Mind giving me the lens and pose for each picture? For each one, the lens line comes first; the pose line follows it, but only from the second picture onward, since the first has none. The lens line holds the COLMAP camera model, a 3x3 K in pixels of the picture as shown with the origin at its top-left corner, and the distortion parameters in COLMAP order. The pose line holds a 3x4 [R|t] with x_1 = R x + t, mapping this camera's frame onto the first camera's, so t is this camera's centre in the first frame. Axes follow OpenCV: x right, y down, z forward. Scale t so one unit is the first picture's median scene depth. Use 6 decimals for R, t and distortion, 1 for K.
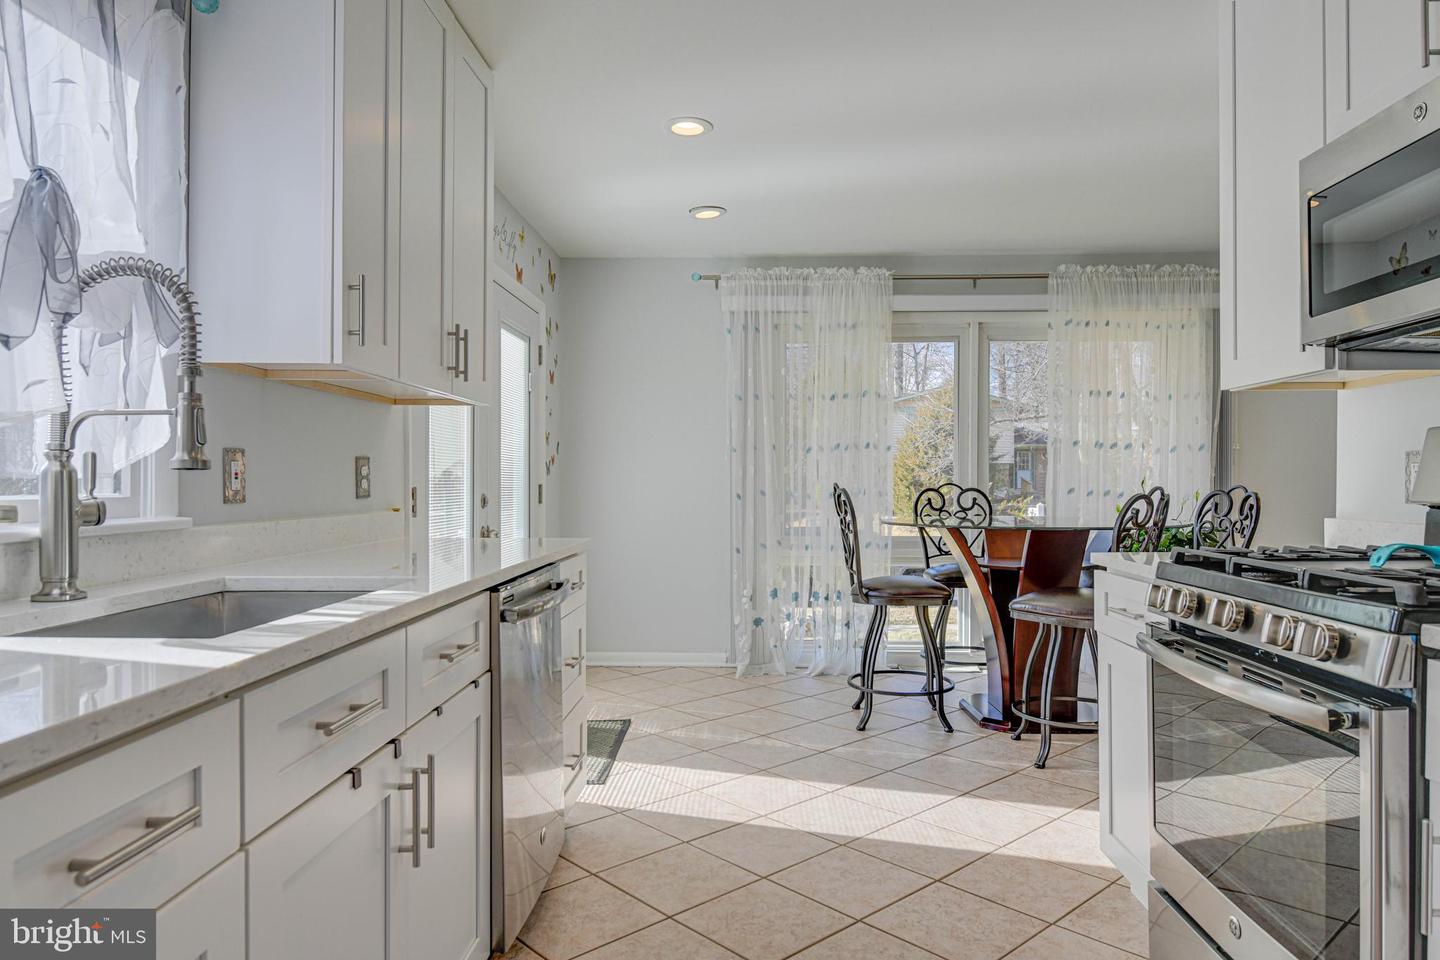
lens RADIAL K [[878.8, 0, 727.0], [0, 878.8, 487.4], [0, 0, 1]] dist [-0.000949, -0.006499]
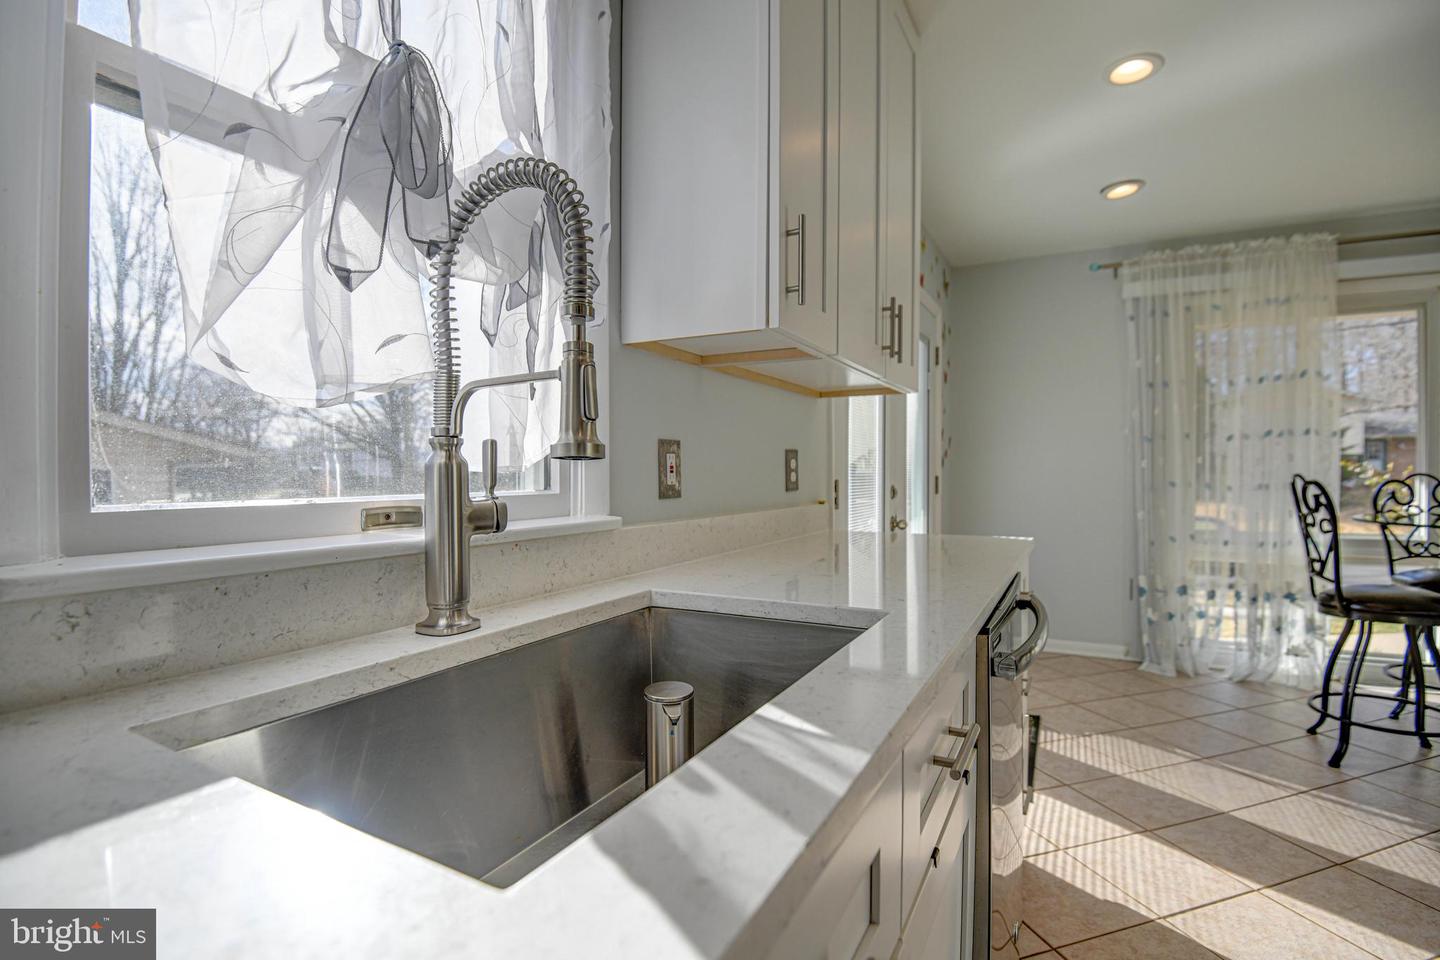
lens RADIAL K [[669.0, 0, 724.9], [0, 669.0, 482.8], [0, 0, 1]] dist [-0.005508, -0.000390]
pose [[0.890083, 0.001950, -0.455794, -0.134119], [0.001406, 0.999974, 0.007022, -0.002726], [0.455796, -0.006891, 0.890058, 0.285456]]
